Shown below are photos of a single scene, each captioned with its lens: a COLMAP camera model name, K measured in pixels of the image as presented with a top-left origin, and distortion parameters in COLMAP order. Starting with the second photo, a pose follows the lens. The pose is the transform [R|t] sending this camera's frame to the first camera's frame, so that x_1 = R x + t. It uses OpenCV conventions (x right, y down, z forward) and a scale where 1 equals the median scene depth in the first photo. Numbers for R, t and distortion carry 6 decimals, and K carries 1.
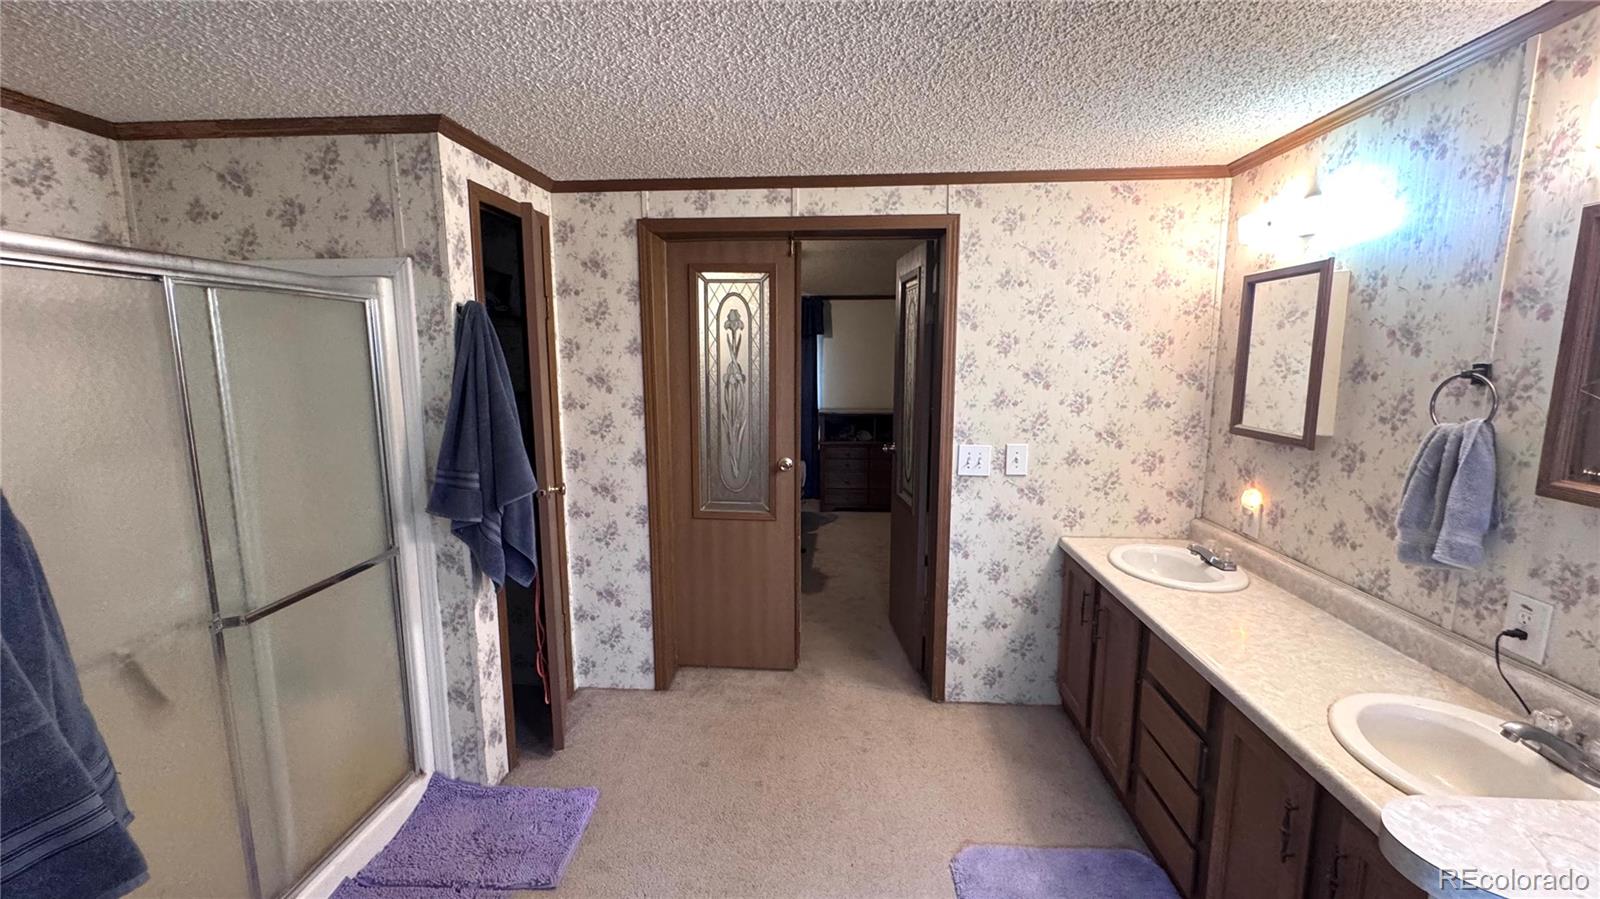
lens RADIAL K [[656.7, 0, 798.1], [0, 656.7, 452.5], [0, 0, 1]] dist [-0.003488, 0.000296]
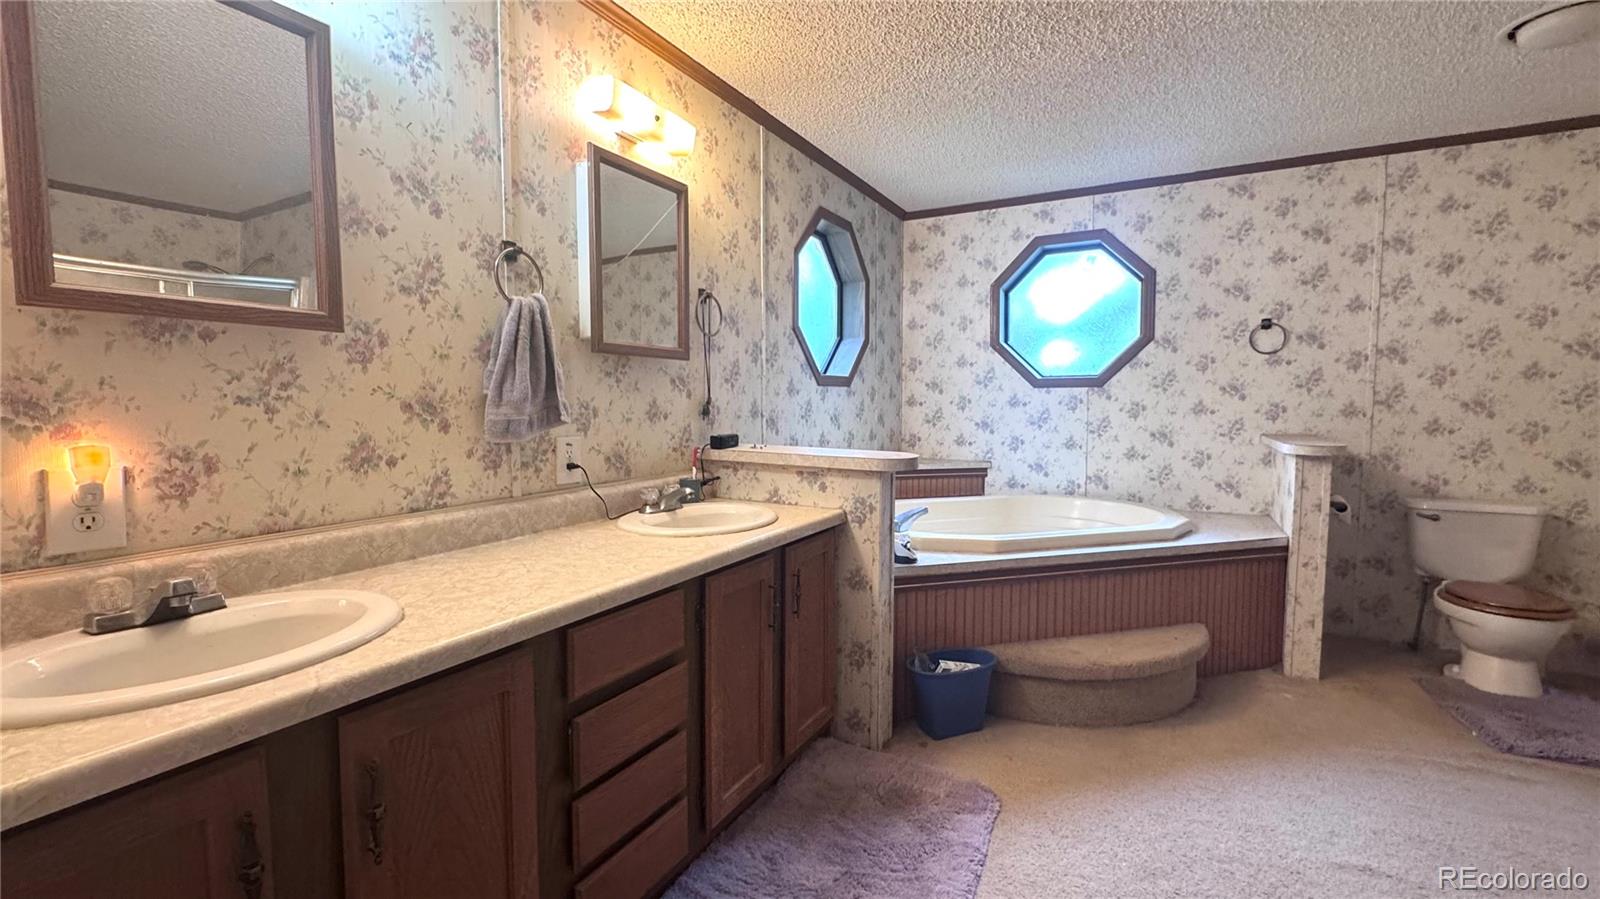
lens RADIAL K [[656.7, 0, 796.3], [0, 656.7, 450.3], [0, 0, 1]] dist [-0.003488, 0.000296]
pose [[-0.903290, -0.029231, 0.428034, 0.119628], [0.067177, 0.975734, 0.208399, 0.005852], [-0.423740, 0.216999, -0.879407, 1.536433]]
